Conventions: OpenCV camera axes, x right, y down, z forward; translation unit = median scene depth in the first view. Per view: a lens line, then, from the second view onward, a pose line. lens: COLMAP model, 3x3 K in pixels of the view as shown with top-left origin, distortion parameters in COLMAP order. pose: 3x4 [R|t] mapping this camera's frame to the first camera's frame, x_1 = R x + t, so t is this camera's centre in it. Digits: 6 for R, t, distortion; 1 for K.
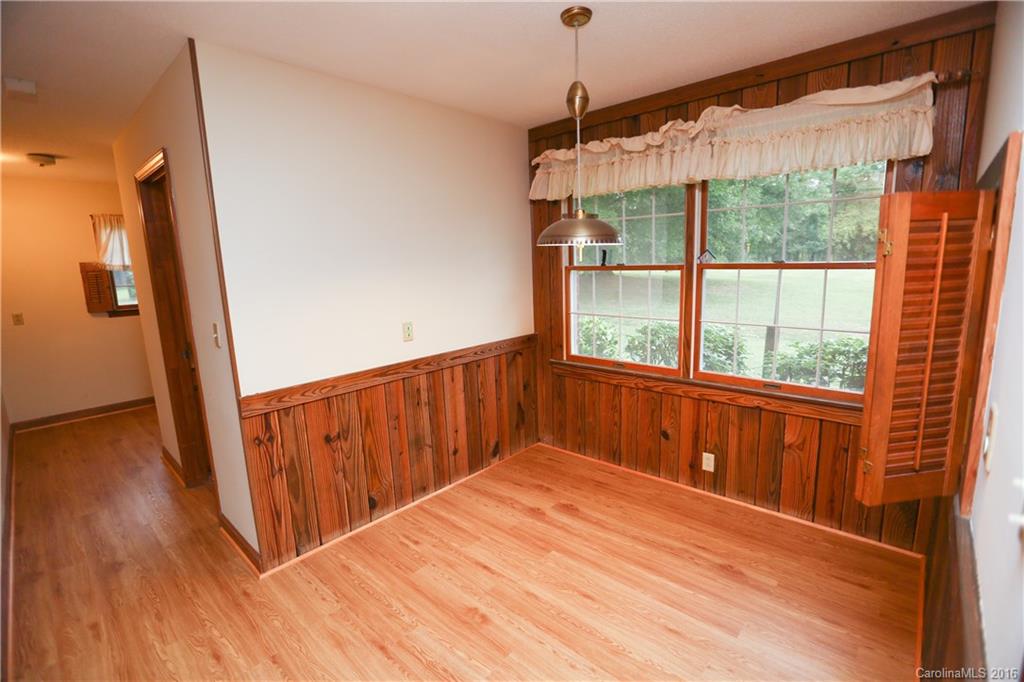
lens RADIAL K [[464.9, 0, 522.9], [0, 464.9, 341.0], [0, 0, 1]] dist [-0.027897, 0.001421]
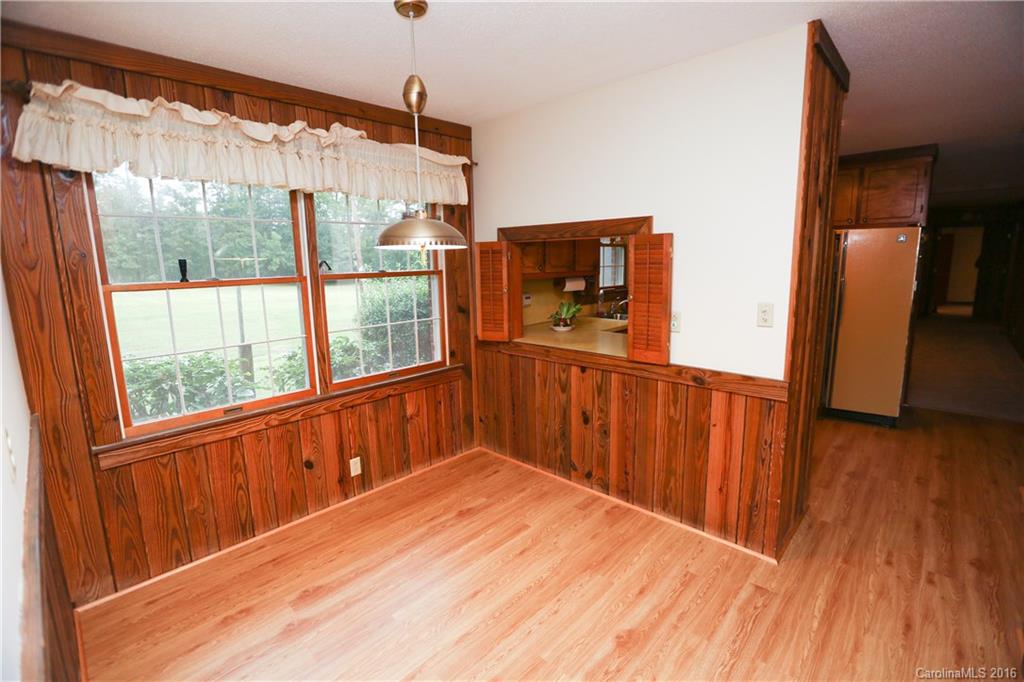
lens RADIAL K [[464.9, 0, 507.9], [0, 464.9, 340.6], [0, 0, 1]] dist [-0.027897, 0.001421]
pose [[0.044763, -0.133343, 0.990059, -0.565867], [0.198683, 0.972442, 0.121987, -0.068521], [-0.979041, 0.191247, 0.070022, 0.543865]]
